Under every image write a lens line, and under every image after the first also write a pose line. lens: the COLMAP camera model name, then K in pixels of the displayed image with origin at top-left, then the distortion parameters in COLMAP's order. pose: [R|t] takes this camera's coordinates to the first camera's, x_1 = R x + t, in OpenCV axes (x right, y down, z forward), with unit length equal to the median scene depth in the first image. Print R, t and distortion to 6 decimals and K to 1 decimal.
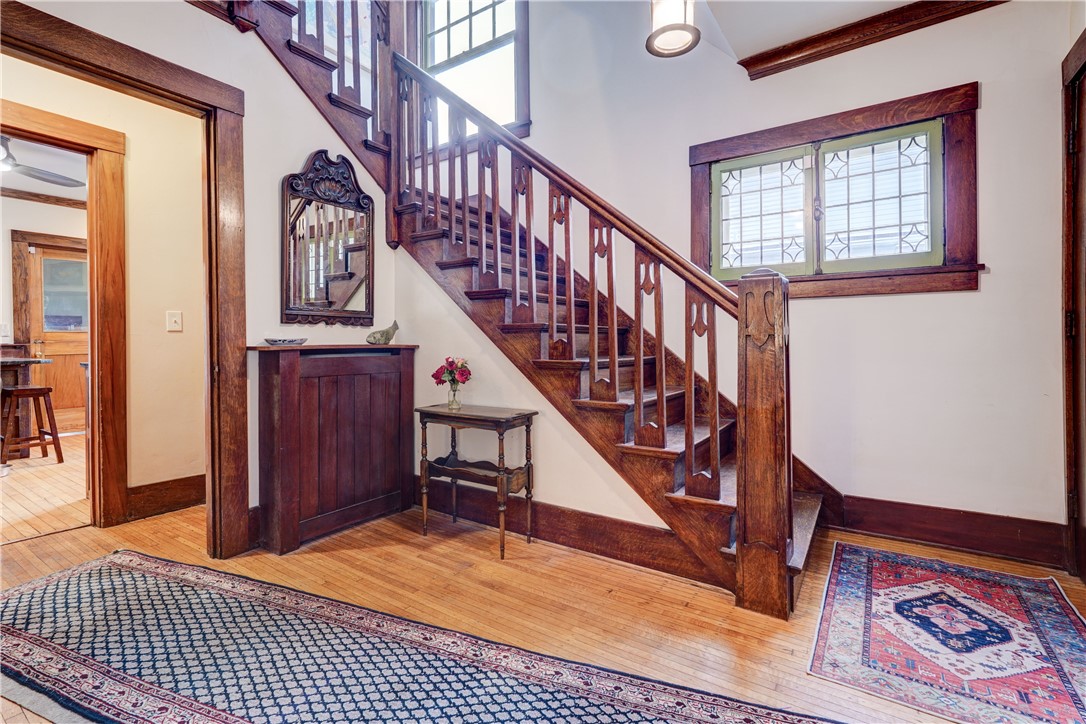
lens RADIAL K [[494.3, 0, 542.6], [0, 494.3, 346.3], [0, 0, 1]] dist [-0.004840, 0.004785]
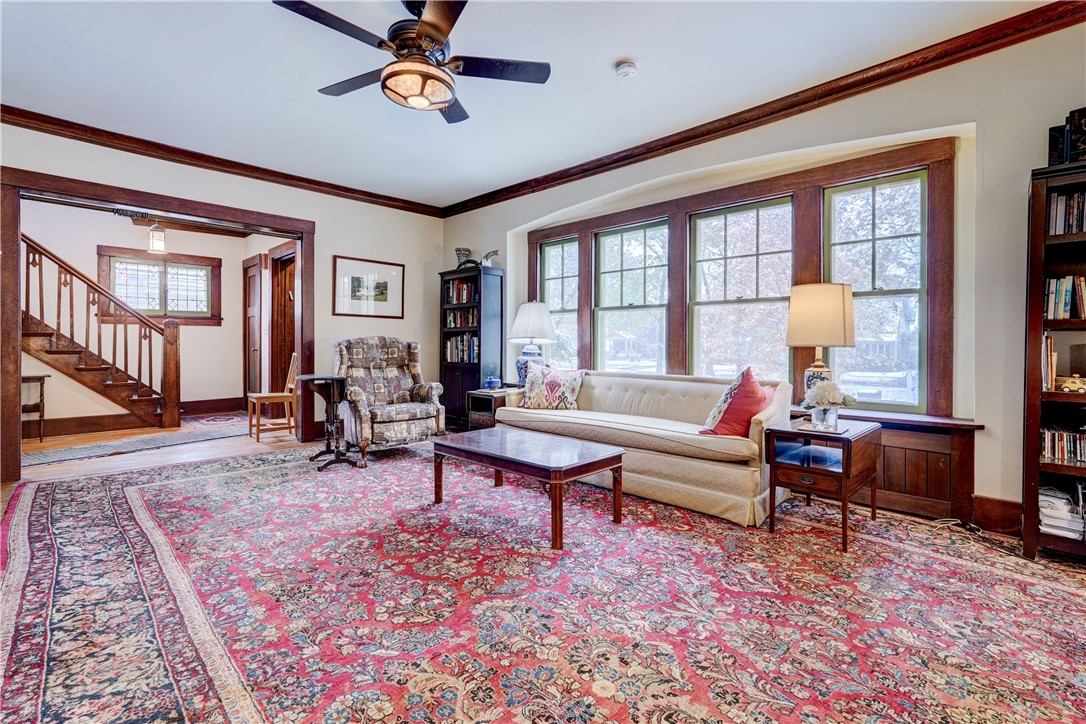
lens RADIAL K [[494.3, 0, 522.9], [0, 494.3, 344.3], [0, 0, 1]] dist [-0.004840, 0.004785]
pose [[0.208917, 0.006103, 0.977914, -1.729421], [0.001285, 0.999978, -0.006516, 0.021708], [-0.977933, 0.002617, 0.208904, -1.476606]]
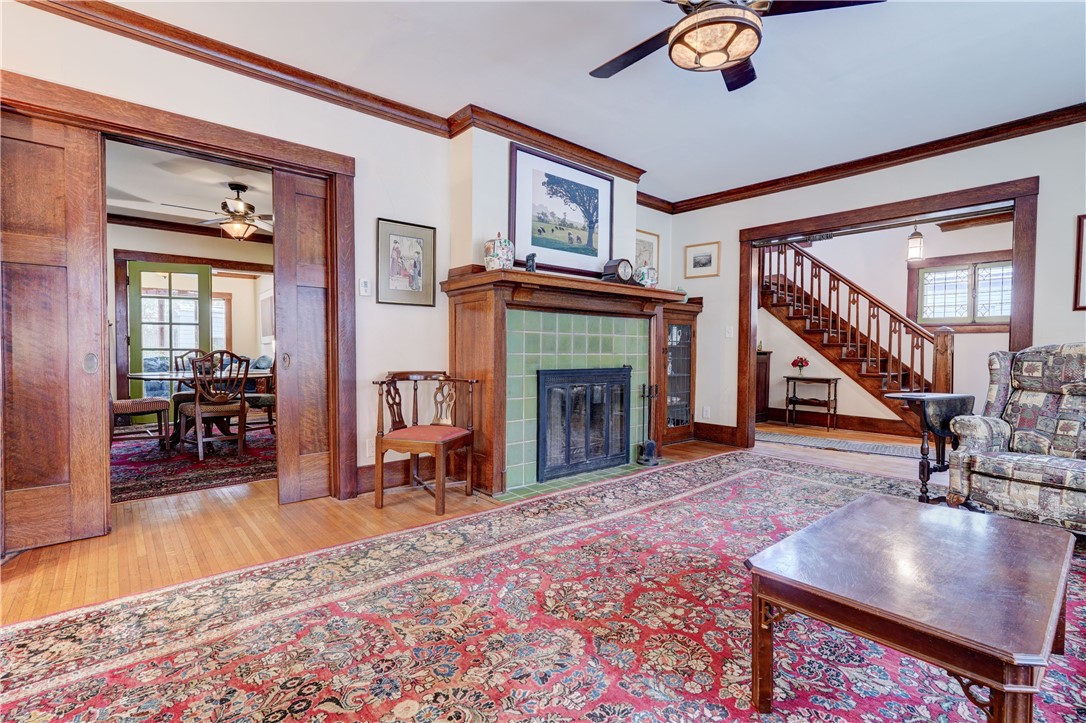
lens RADIAL K [[494.3, 0, 553.4], [0, 494.3, 361.3], [0, 0, 1]] dist [-0.004840, 0.004785]
pose [[0.967886, 0.018710, -0.250691, -0.848507], [-0.014355, 0.999713, 0.019188, 0.019092], [0.250978, -0.014973, 0.967877, -1.936573]]
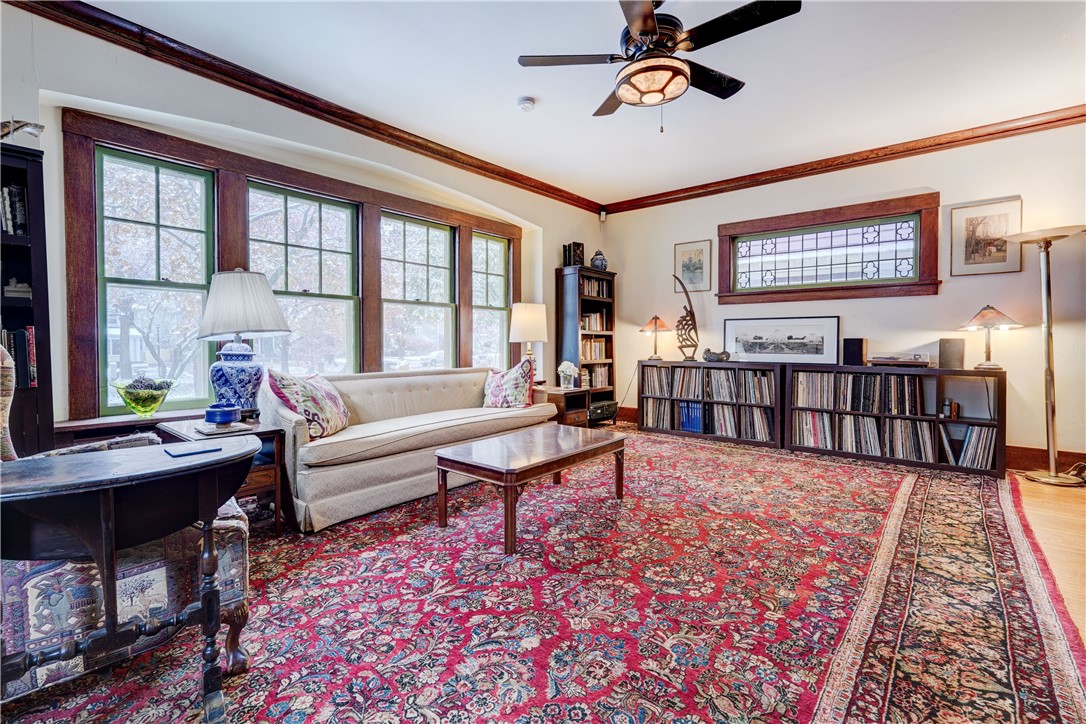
lens RADIAL K [[494.3, 0, 549.1], [0, 494.3, 360.4], [0, 0, 1]] dist [-0.004840, 0.004785]
pose [[-0.996493, -0.002147, 0.083643, -0.678267], [0.001599, 0.998999, 0.044697, 0.004363], [-0.083655, 0.044674, -0.995493, -0.055236]]
